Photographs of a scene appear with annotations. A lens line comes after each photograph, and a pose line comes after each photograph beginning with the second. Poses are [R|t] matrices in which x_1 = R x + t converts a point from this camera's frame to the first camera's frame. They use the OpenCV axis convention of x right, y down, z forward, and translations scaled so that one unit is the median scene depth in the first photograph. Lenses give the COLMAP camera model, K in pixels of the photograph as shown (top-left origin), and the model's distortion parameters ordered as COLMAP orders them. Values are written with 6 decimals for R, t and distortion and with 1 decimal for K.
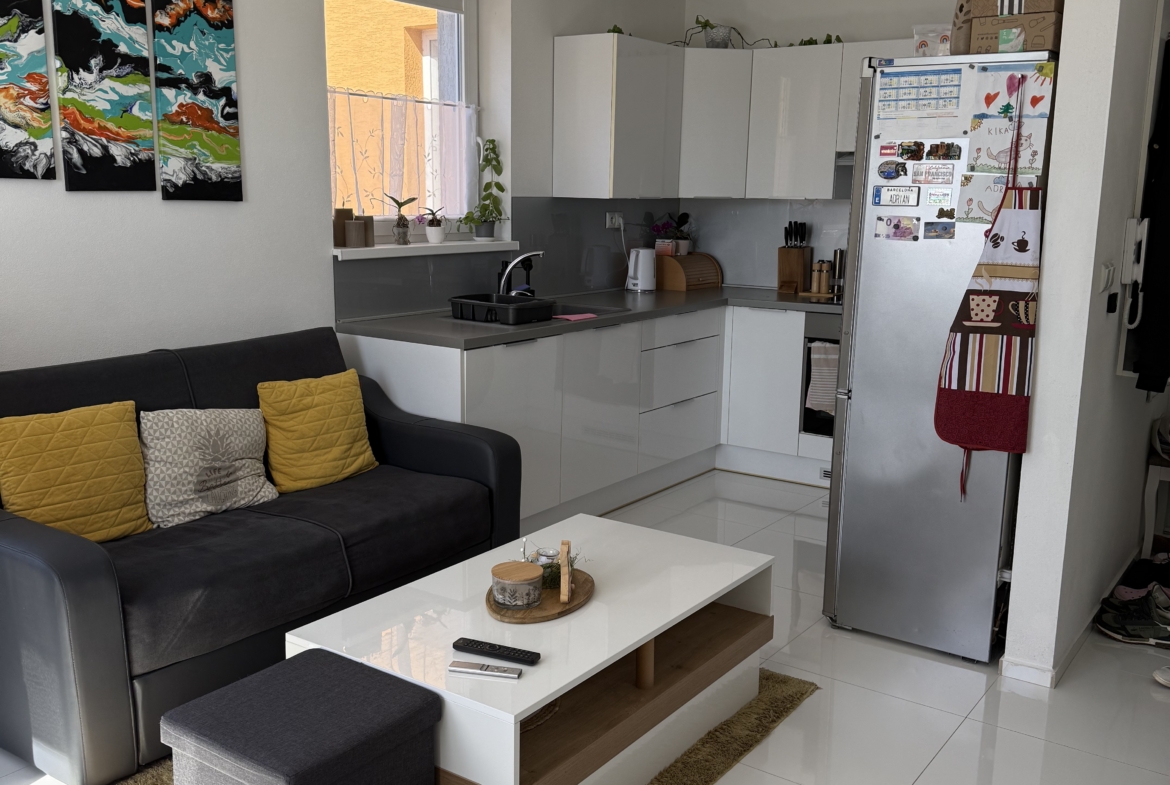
lens RADIAL K [[1096.8, 0, 585.0], [0, 1096.8, 392.5], [0, 0, 1]] dist [0.165296, -0.311135]
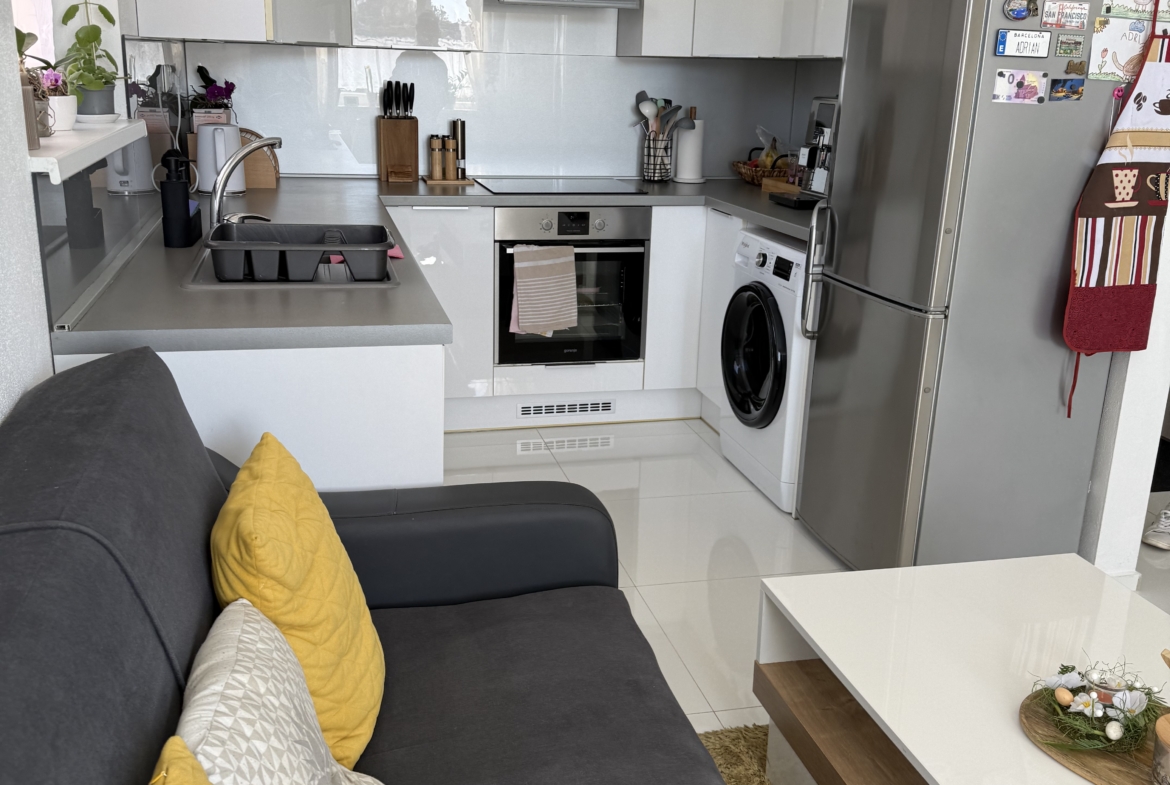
lens RADIAL K [[1096.8, 0, 585.0], [0, 1096.8, 392.5], [0, 0, 1]] dist [0.165296, -0.311135]
pose [[0.660298, -0.212693, 0.720255, -0.535382], [0.124103, 0.976774, 0.174672, -0.119570], [-0.740679, -0.025950, 0.671358, 0.731191]]
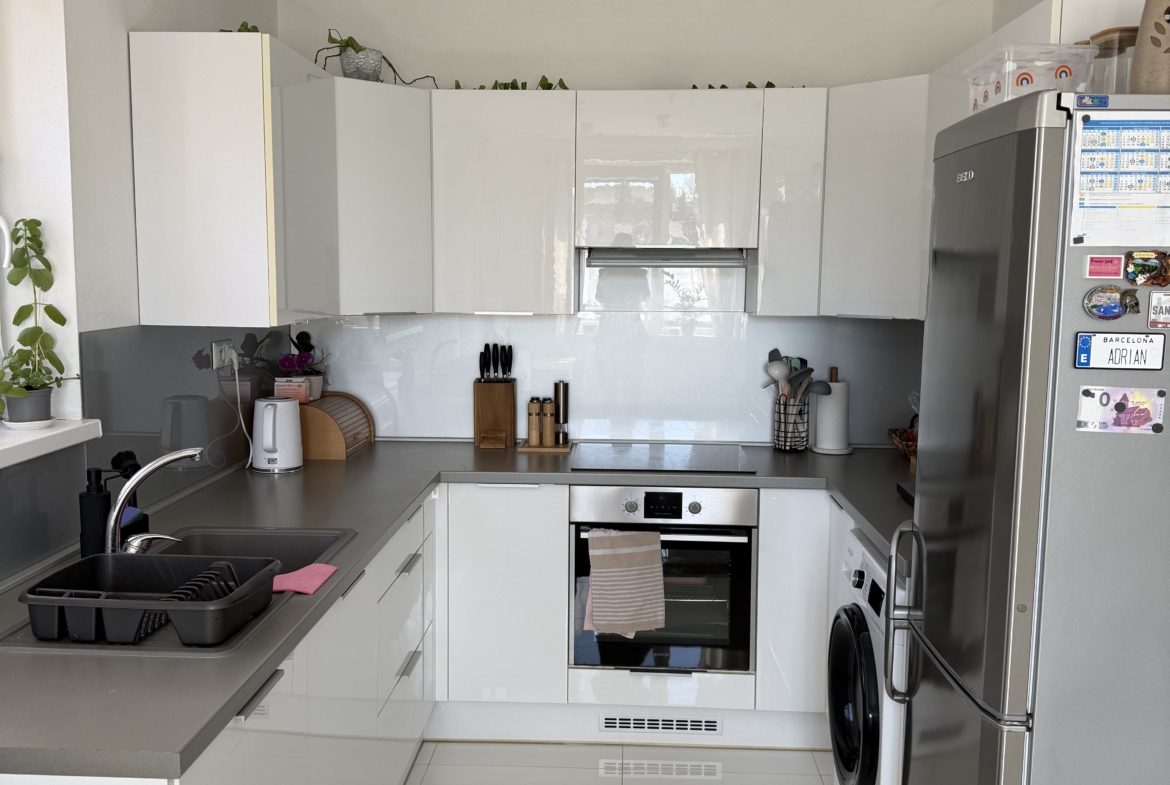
lens RADIAL K [[1096.8, 0, 585.0], [0, 1096.8, 392.5], [0, 0, 1]] dist [0.165296, -0.311135]
pose [[0.842259, -0.071365, 0.534329, -0.227182], [0.104674, 0.993984, -0.032241, -0.173058], [-0.528814, 0.083086, 0.844661, 0.714520]]
